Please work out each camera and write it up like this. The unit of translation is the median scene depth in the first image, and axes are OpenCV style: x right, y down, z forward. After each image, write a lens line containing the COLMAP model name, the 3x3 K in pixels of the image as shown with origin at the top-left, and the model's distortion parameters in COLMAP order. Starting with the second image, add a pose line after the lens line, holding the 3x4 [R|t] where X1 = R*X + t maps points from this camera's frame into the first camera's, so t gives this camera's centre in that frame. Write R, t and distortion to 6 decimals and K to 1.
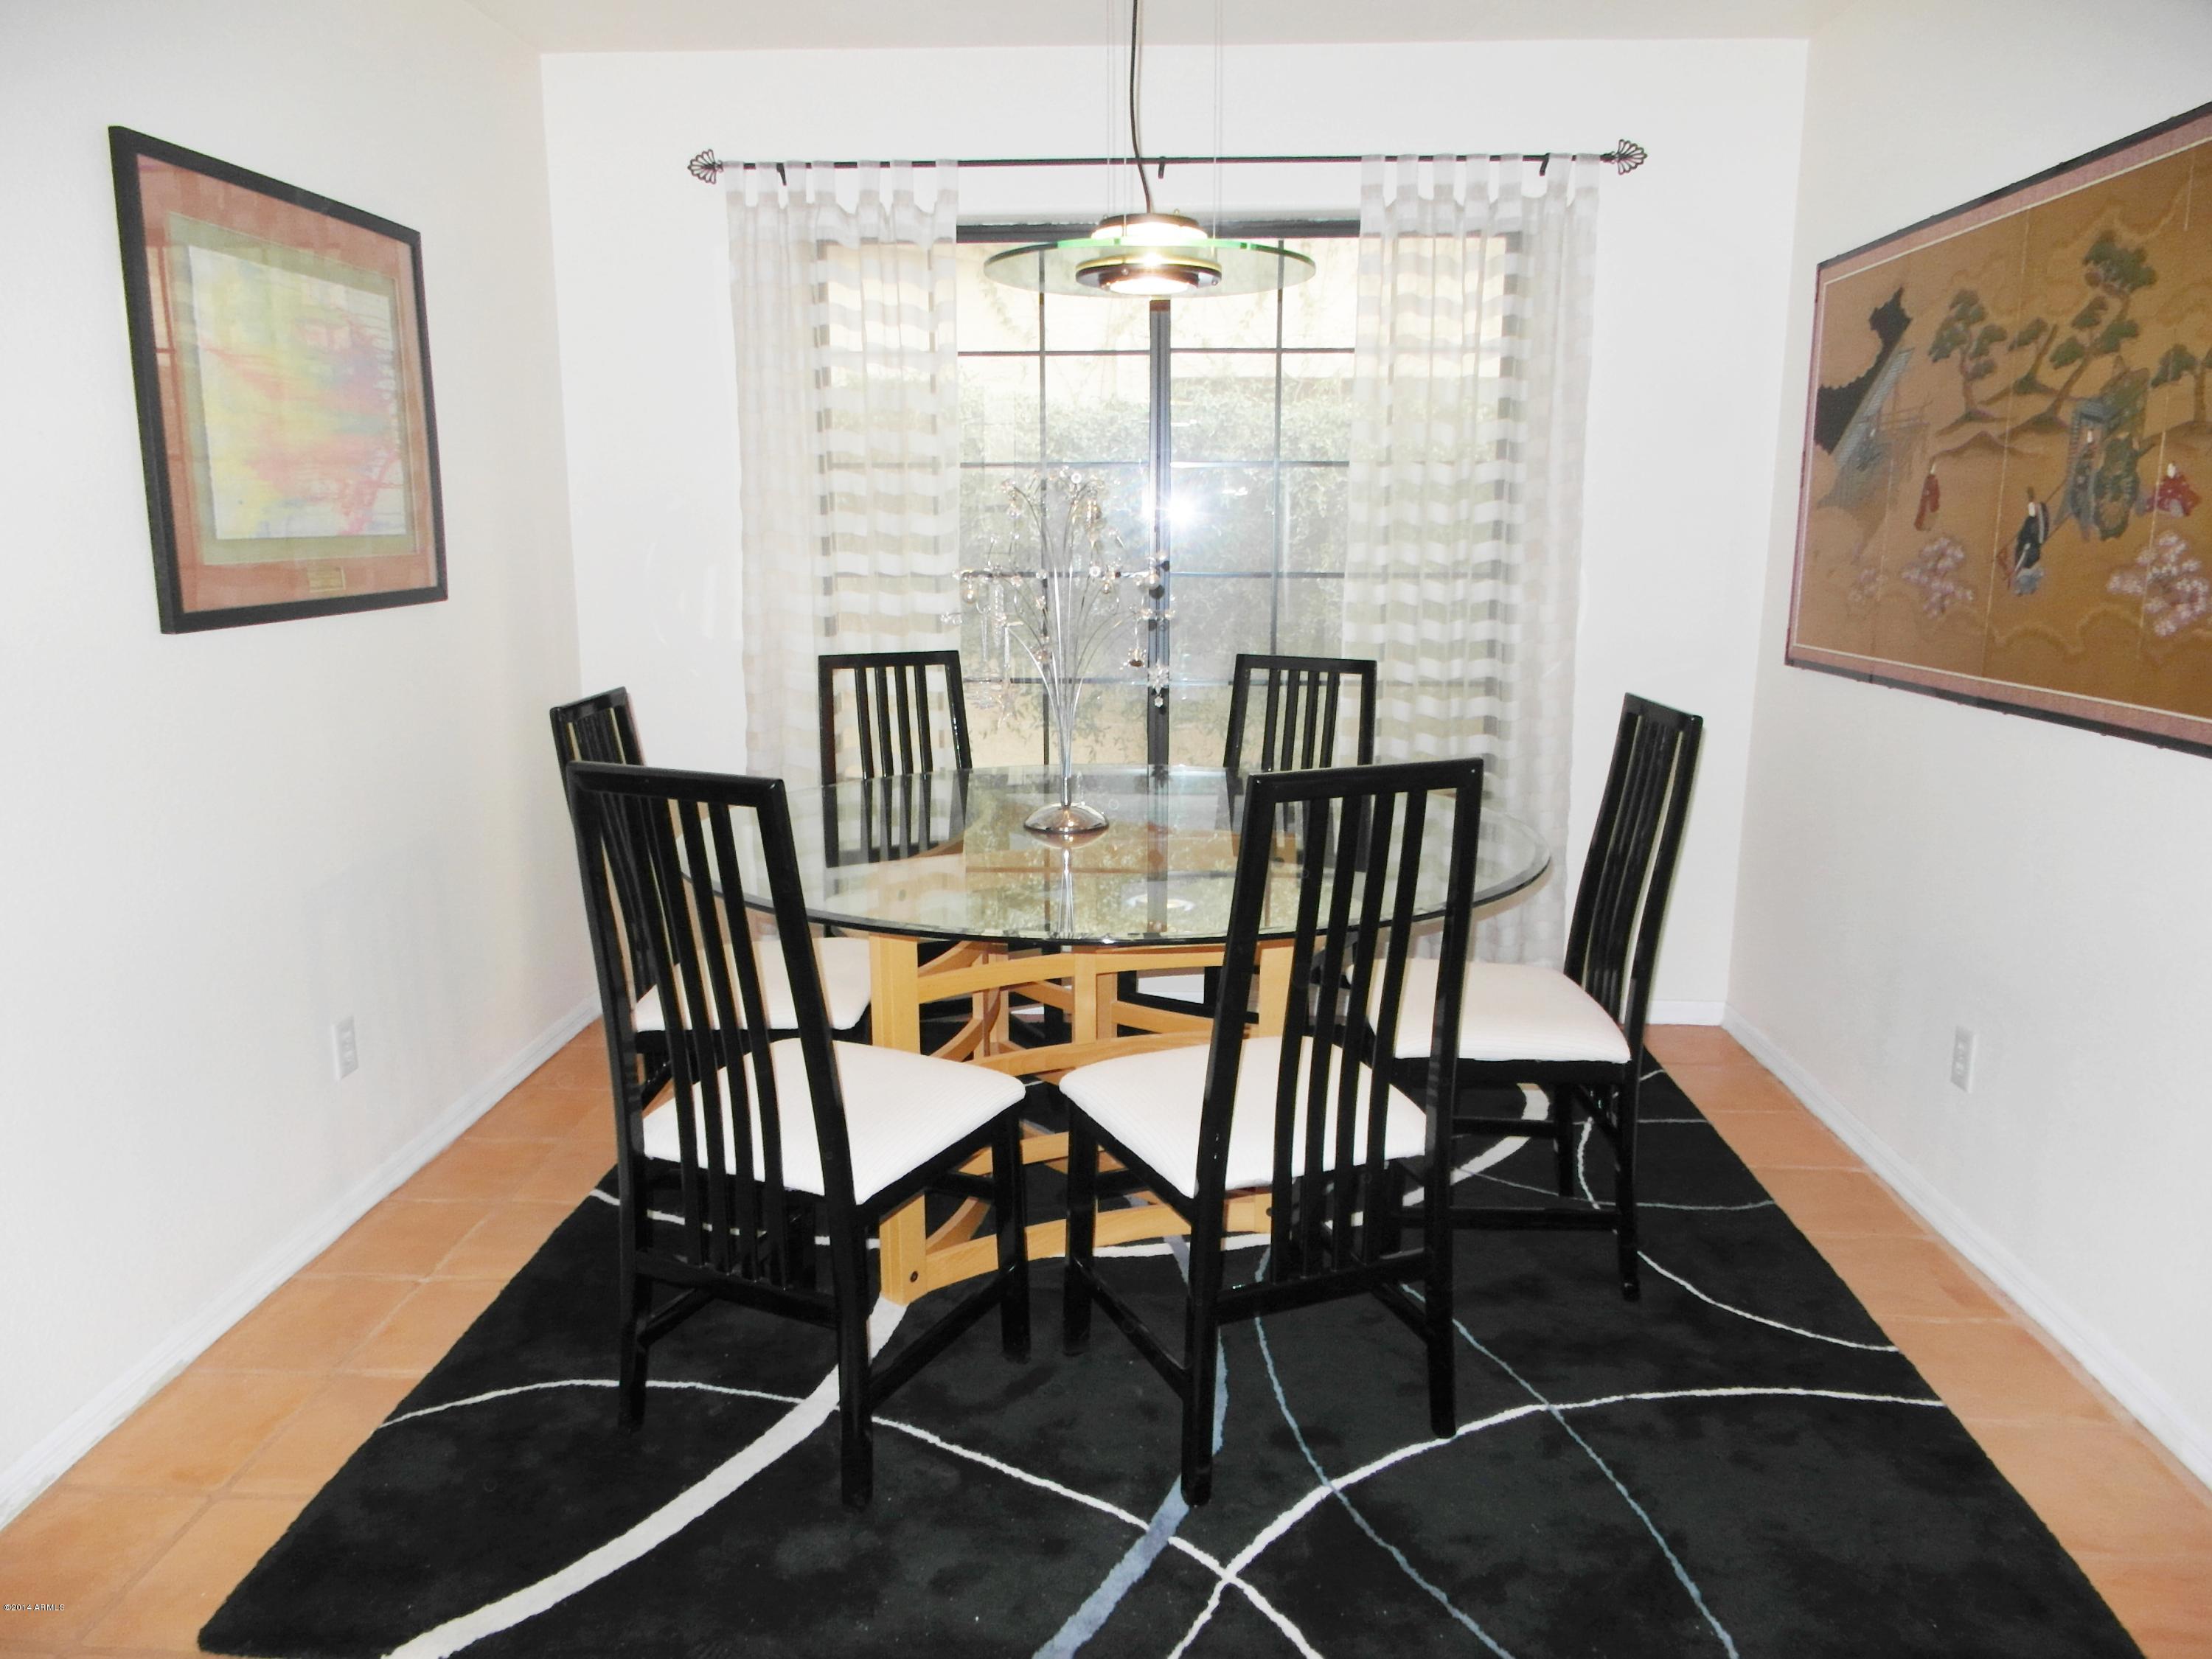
lens RADIAL K [[1654.4, 0, 1106.0], [0, 1654.4, 829.5], [0, 0, 1]] dist [-0.002867, -0.001118]
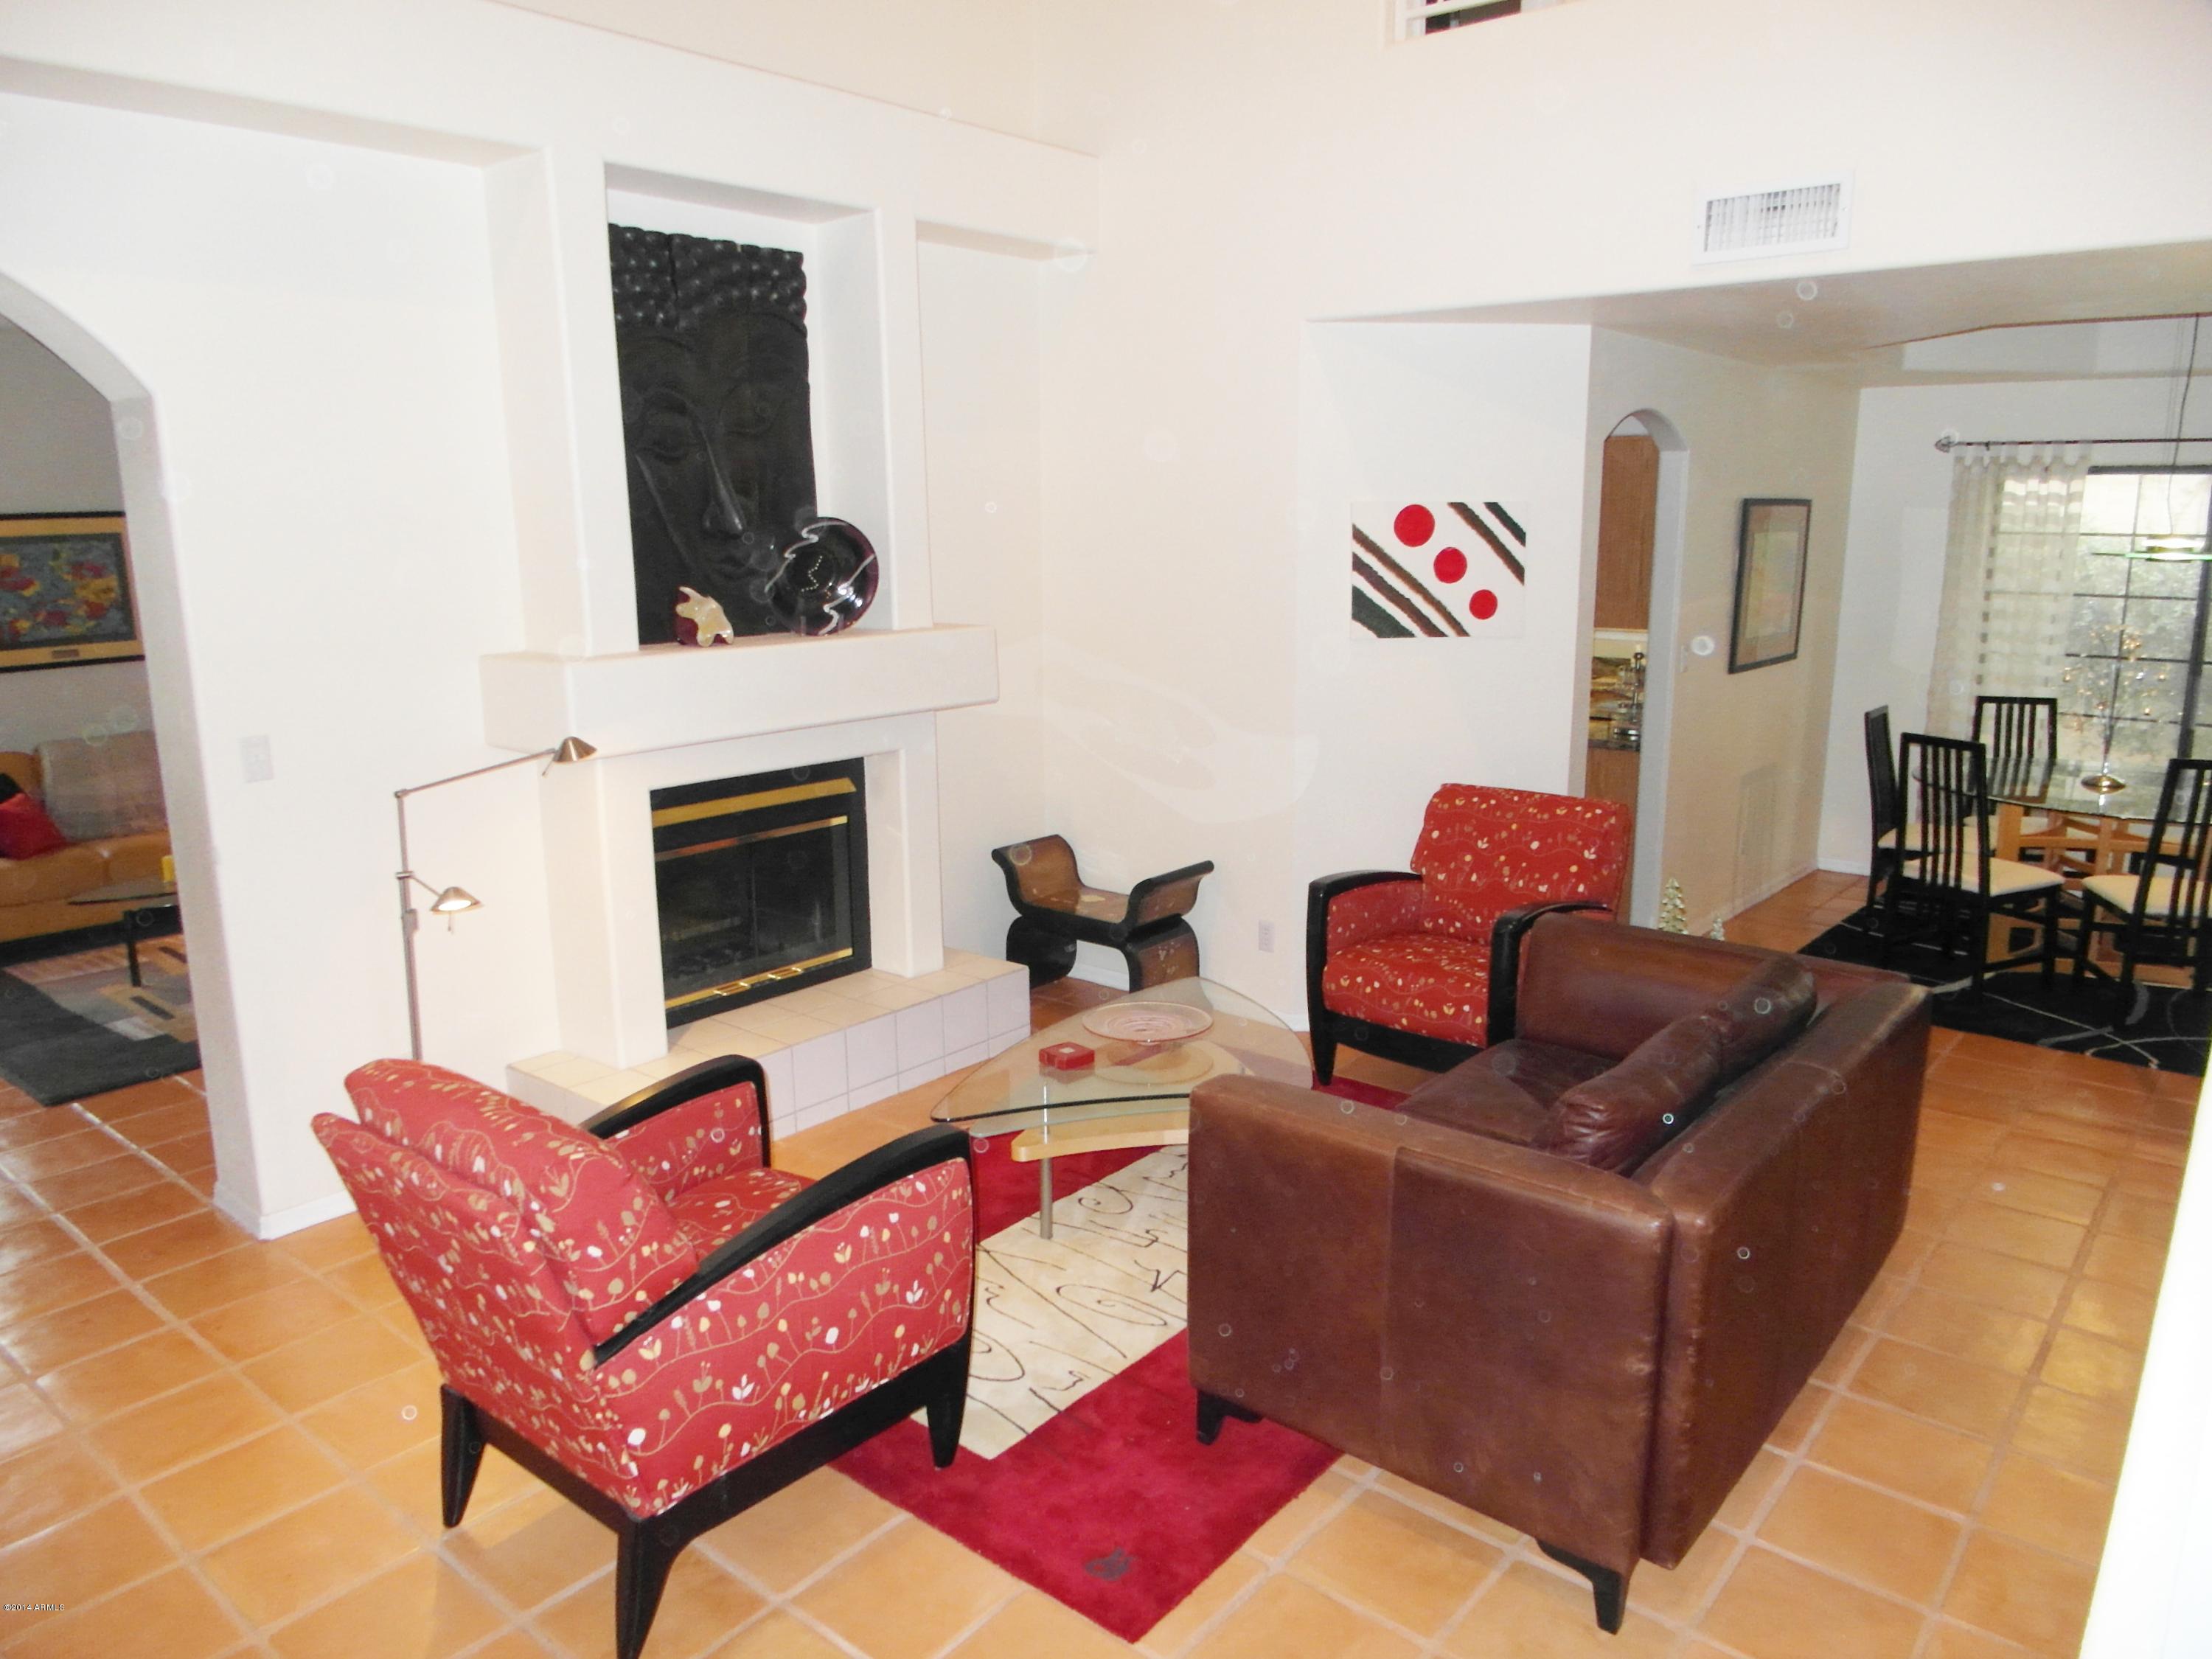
lens RADIAL K [[1519.3, 0, 1150.6], [0, 1519.3, 829.6], [0, 0, 1]] dist [-0.019462, 0.001407]
pose [[0.809708, 0.120385, -0.574353, 0.082964], [-0.118644, 0.992103, 0.040684, 0.097423], [0.574715, 0.035202, 0.817596, -1.037947]]
